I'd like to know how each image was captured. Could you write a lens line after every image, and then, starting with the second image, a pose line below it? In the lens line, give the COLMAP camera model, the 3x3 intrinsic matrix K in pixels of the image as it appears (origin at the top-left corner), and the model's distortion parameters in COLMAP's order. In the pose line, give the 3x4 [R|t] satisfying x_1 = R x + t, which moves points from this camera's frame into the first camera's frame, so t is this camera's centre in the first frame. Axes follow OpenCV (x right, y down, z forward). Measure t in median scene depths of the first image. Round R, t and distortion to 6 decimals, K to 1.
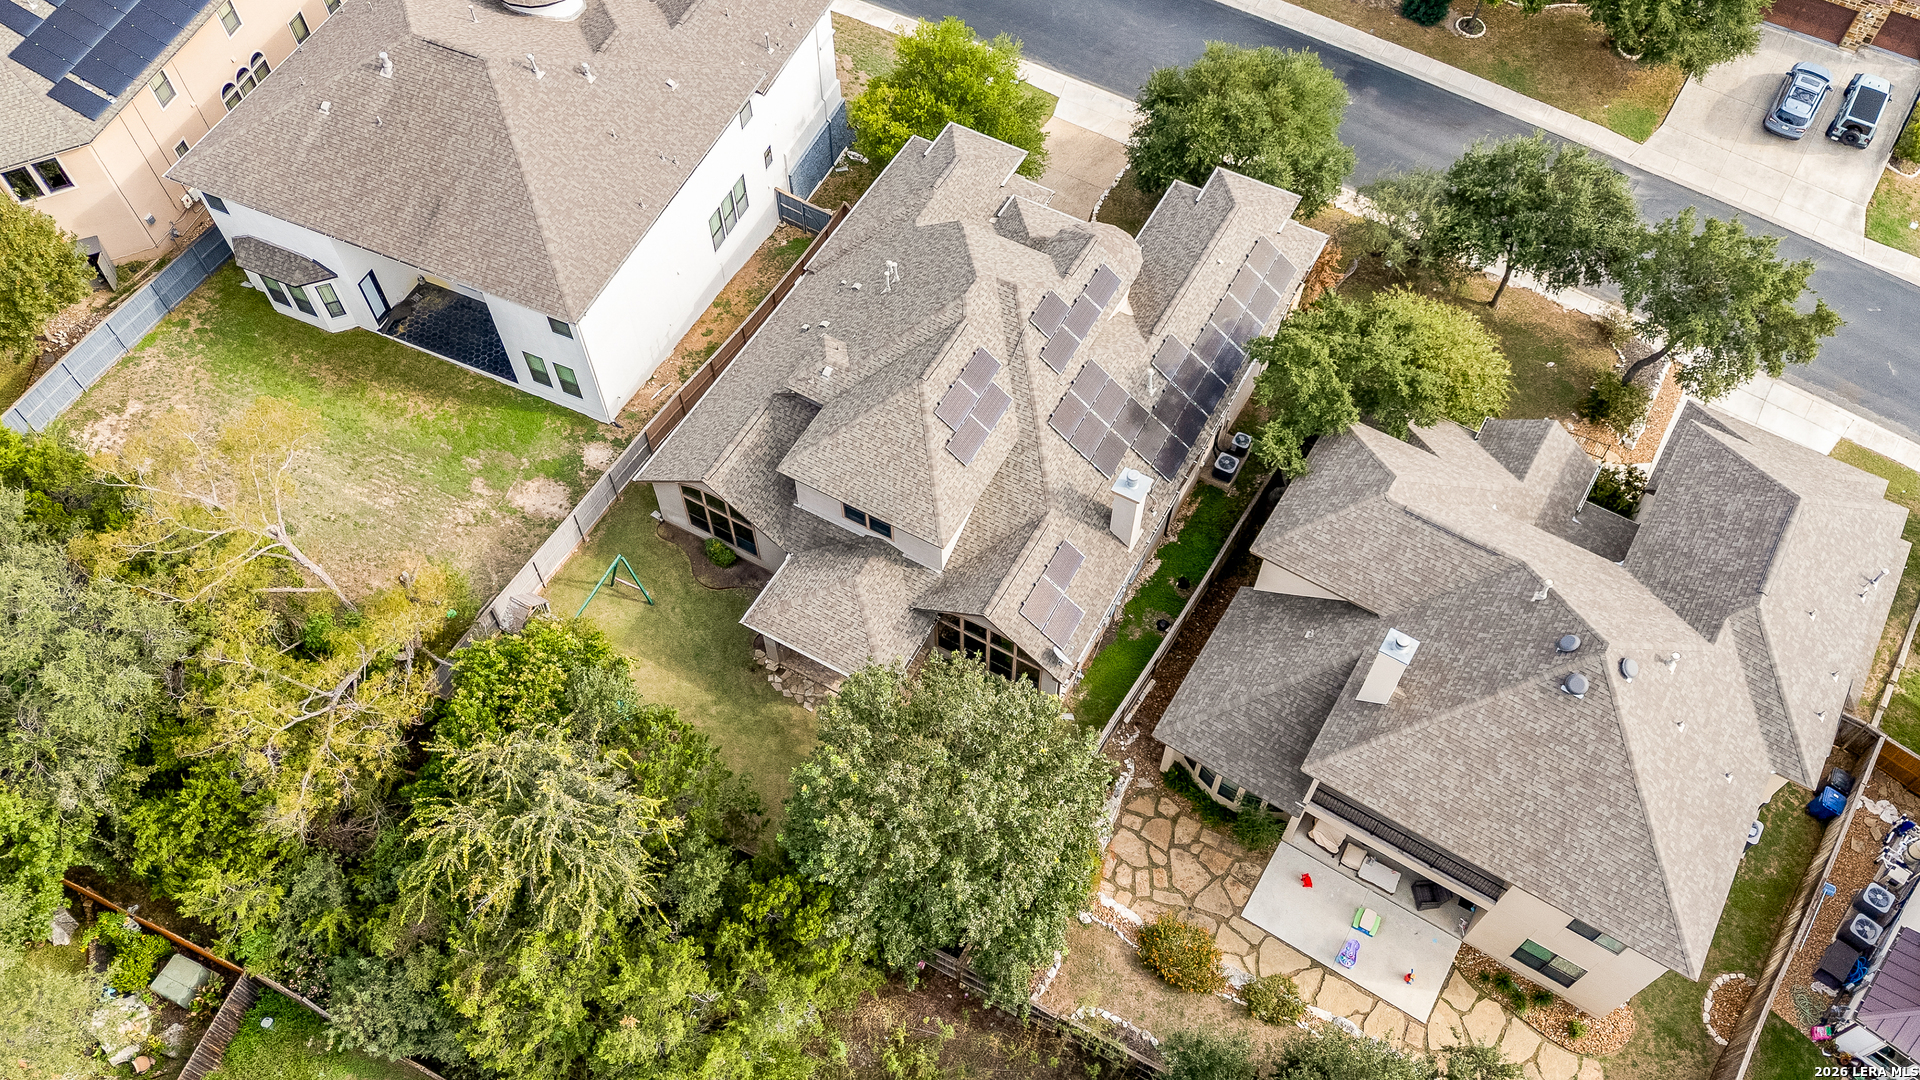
lens RADIAL K [[1470.5, 0, 950.4], [0, 1470.5, 540.7], [0, 0, 1]] dist [0.000032, 0.001773]
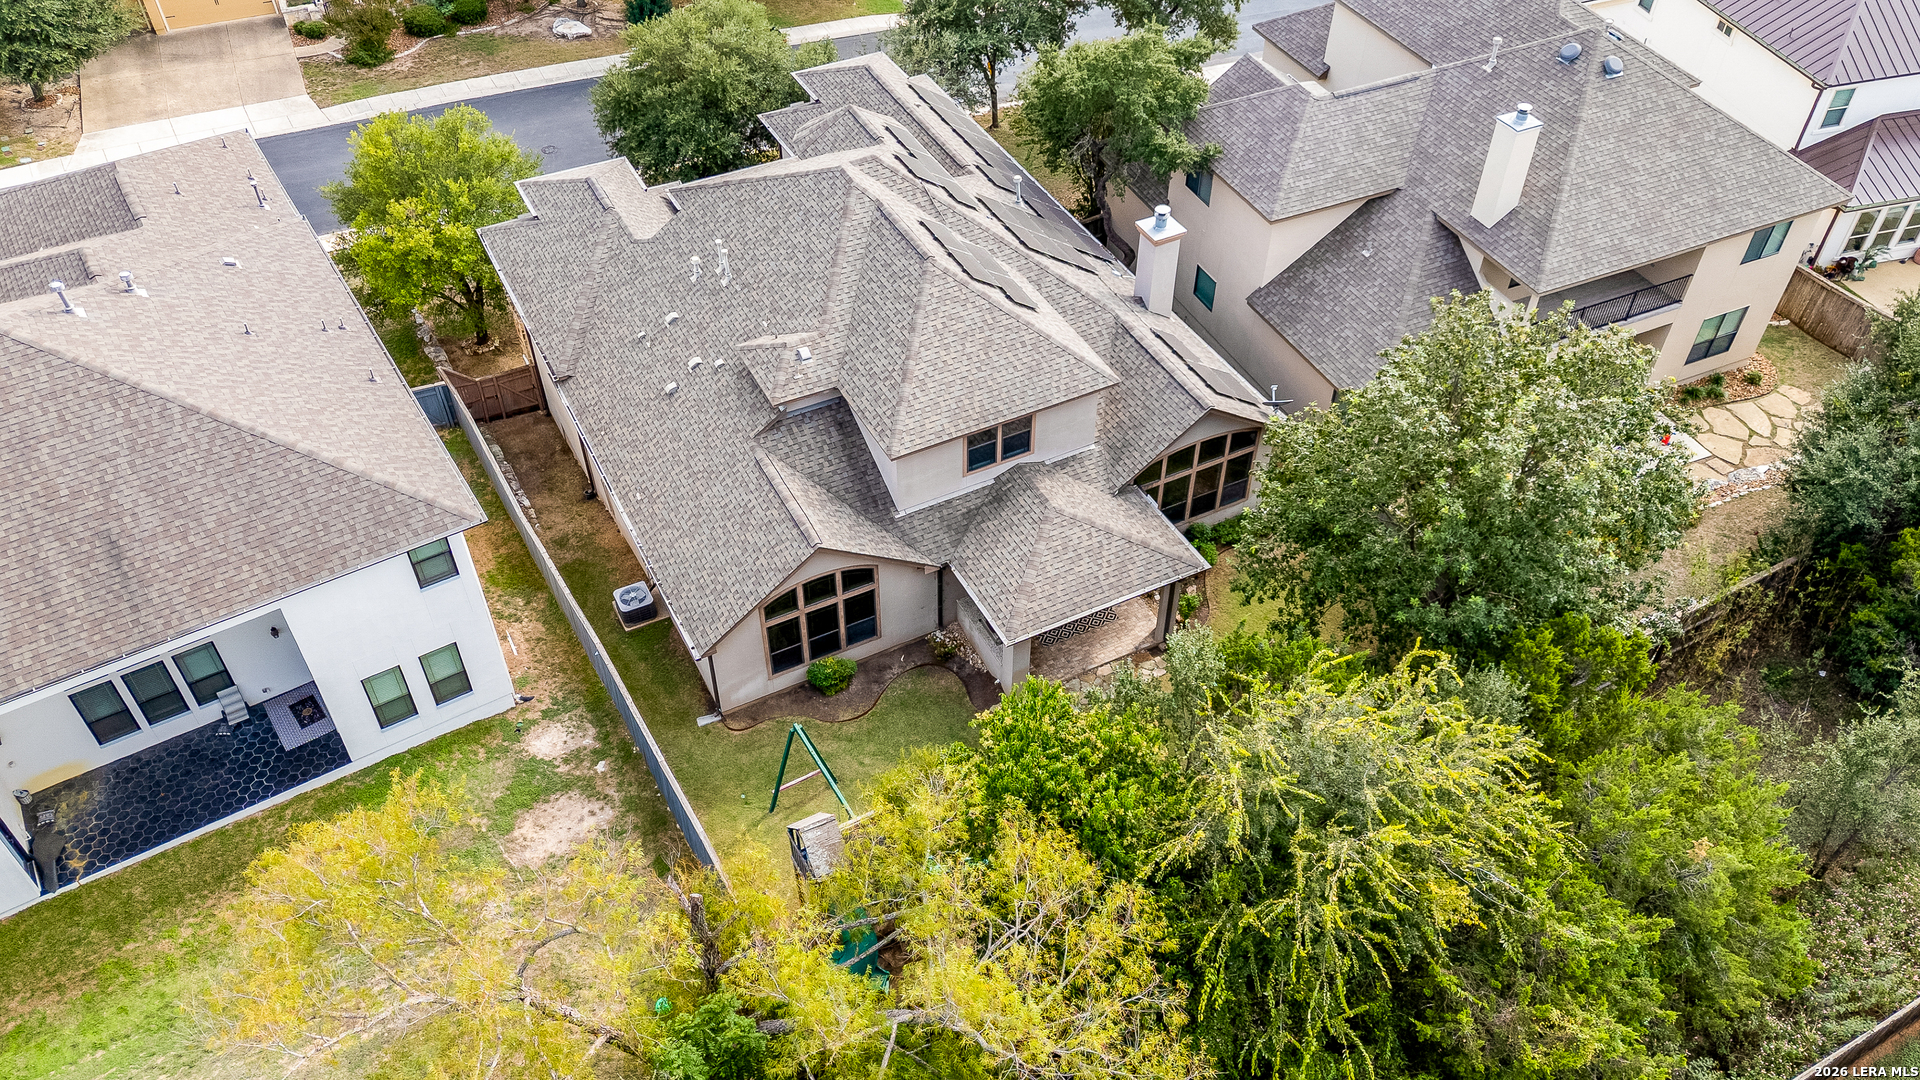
lens RADIAL K [[1470.5, 0, 950.4], [0, 1470.5, 540.7], [0, 0, 1]] dist [0.000032, 0.001773]
pose [[0.546938, -0.577621, 0.605981, -0.544452], [0.696850, 0.715267, 0.052839, -0.036728], [-0.463960, 0.393379, 0.793722, 0.426863]]
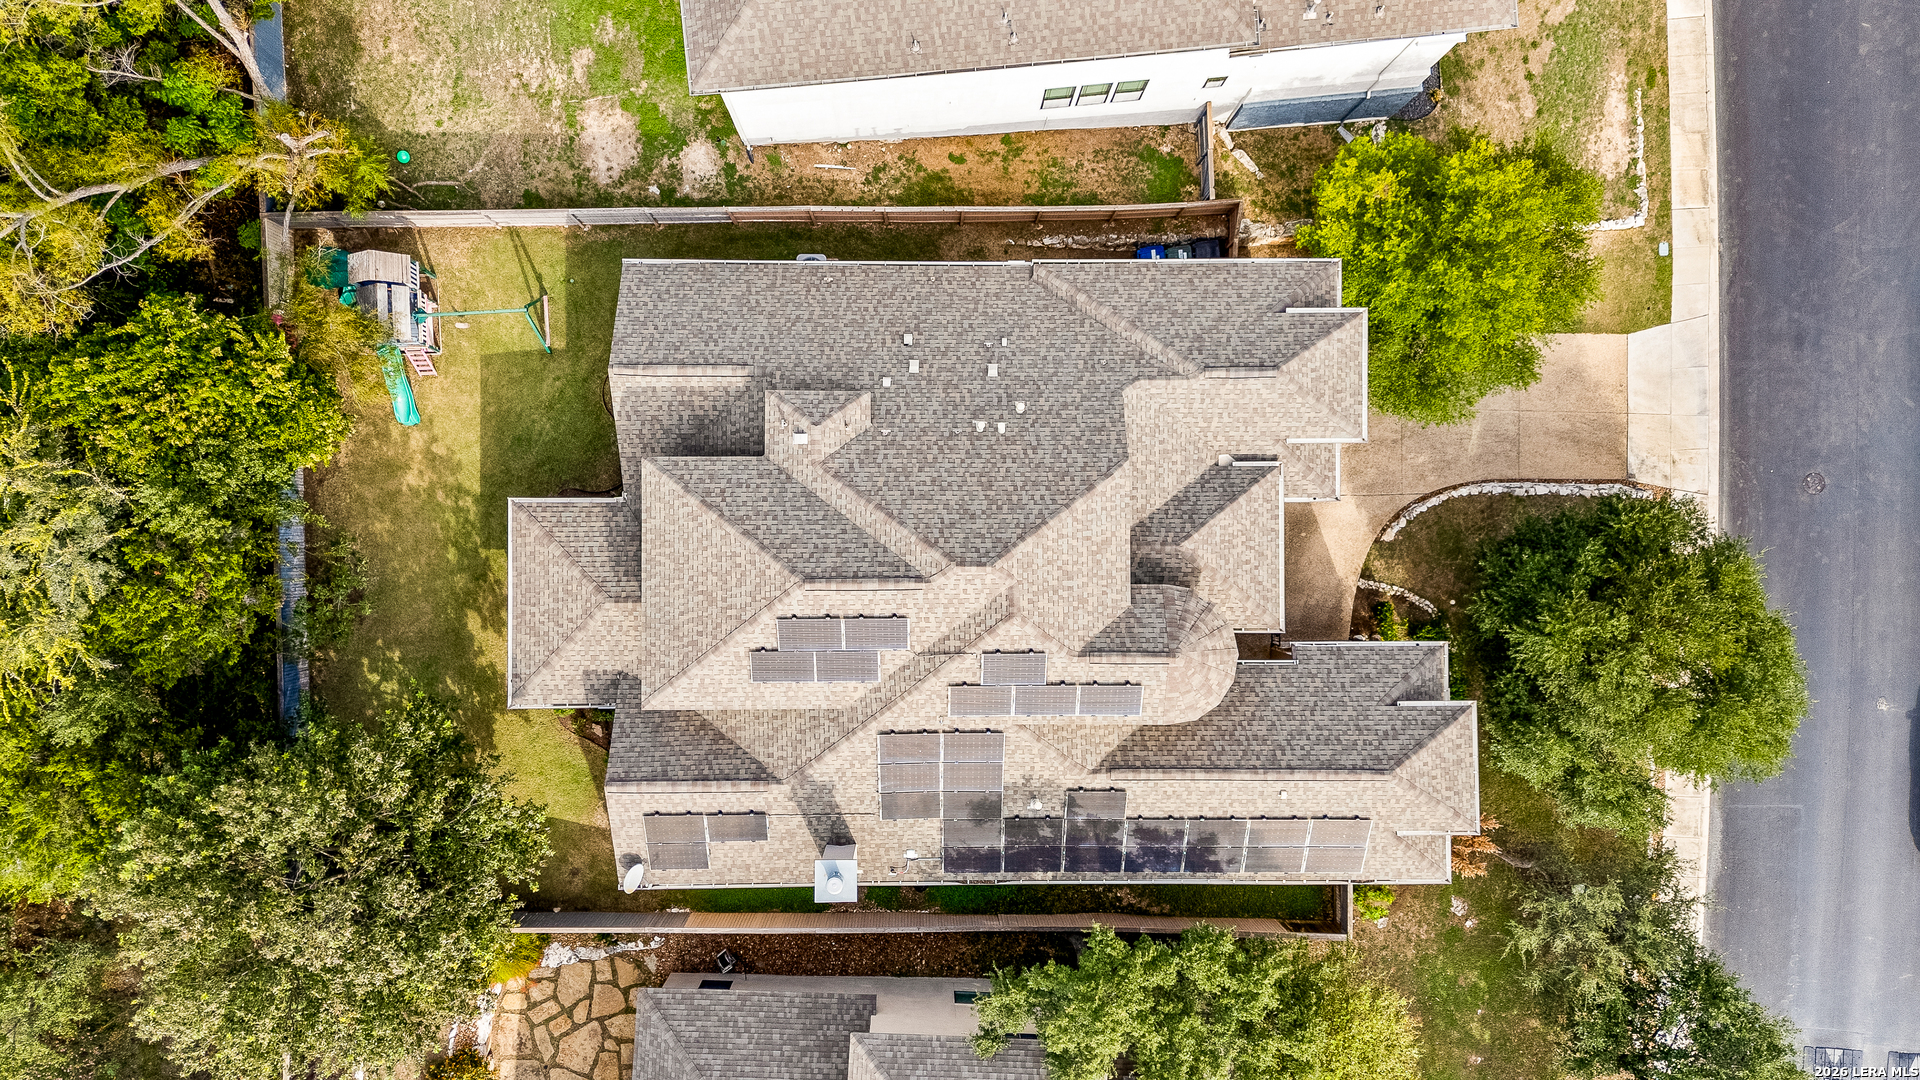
lens RADIAL K [[1470.5, 0, 950.4], [0, 1470.5, 540.7], [0, 0, 1]] dist [0.000032, 0.001773]
pose [[0.492104, 0.870516, 0.005954, -0.006389], [-0.739726, 0.414543, 0.530056, -0.545842], [0.458954, -0.265247, 0.847942, 0.396752]]
